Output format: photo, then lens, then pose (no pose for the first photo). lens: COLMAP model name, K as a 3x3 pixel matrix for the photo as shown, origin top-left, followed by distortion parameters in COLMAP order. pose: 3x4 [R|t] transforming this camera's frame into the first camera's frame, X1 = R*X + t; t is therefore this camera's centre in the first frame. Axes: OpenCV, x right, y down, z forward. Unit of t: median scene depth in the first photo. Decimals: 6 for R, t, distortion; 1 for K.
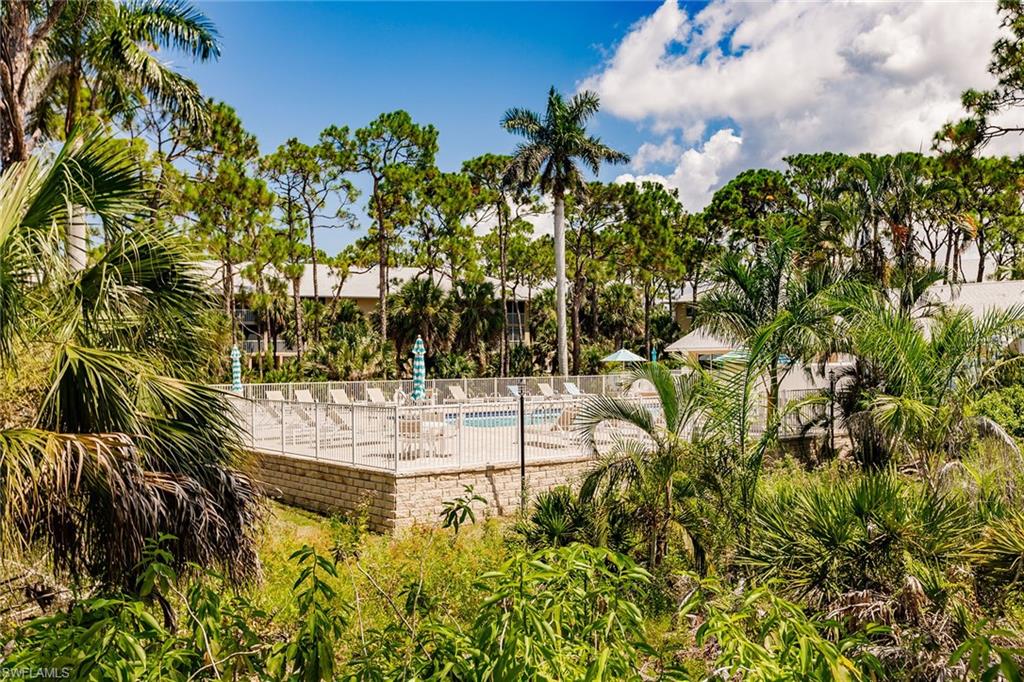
lens RADIAL K [[957.5, 0, 512.0], [0, 957.5, 341.0], [0, 0, 1]] dist [-0.005087, -0.001091]
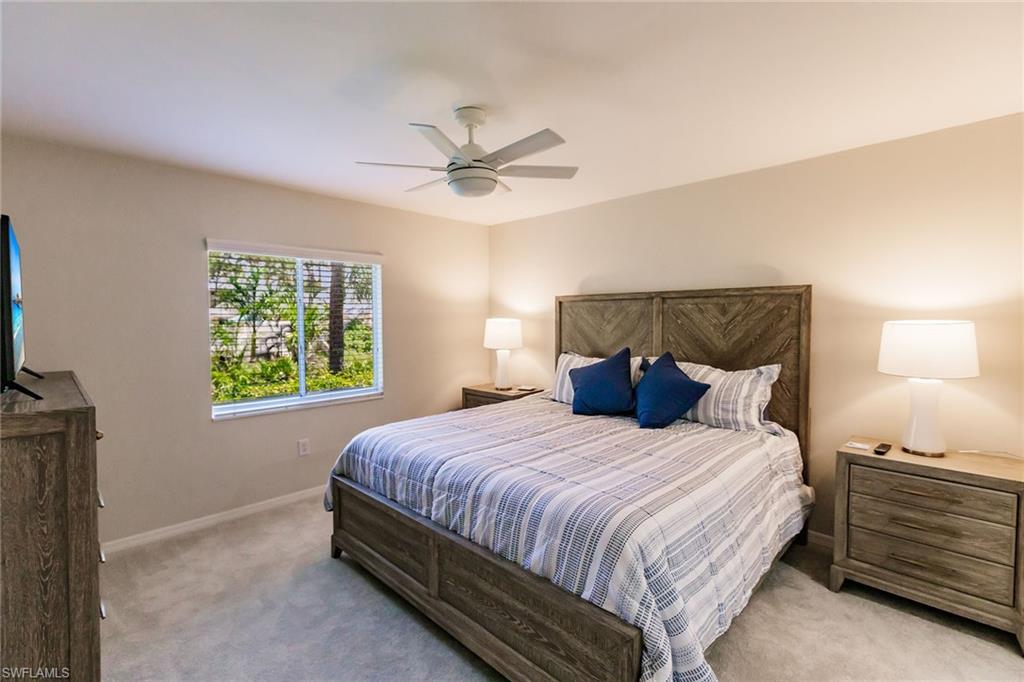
lens RADIAL K [[452.7, 0, 507.1], [0, 452.7, 335.4], [0, 0, 1]] dist [0.001947, -0.000451]
pose [[0.724559, -0.018118, 0.688974, -0.050979], [-0.018379, 0.998791, 0.045594, -0.007413], [-0.688967, -0.045698, 0.723350, -0.261816]]
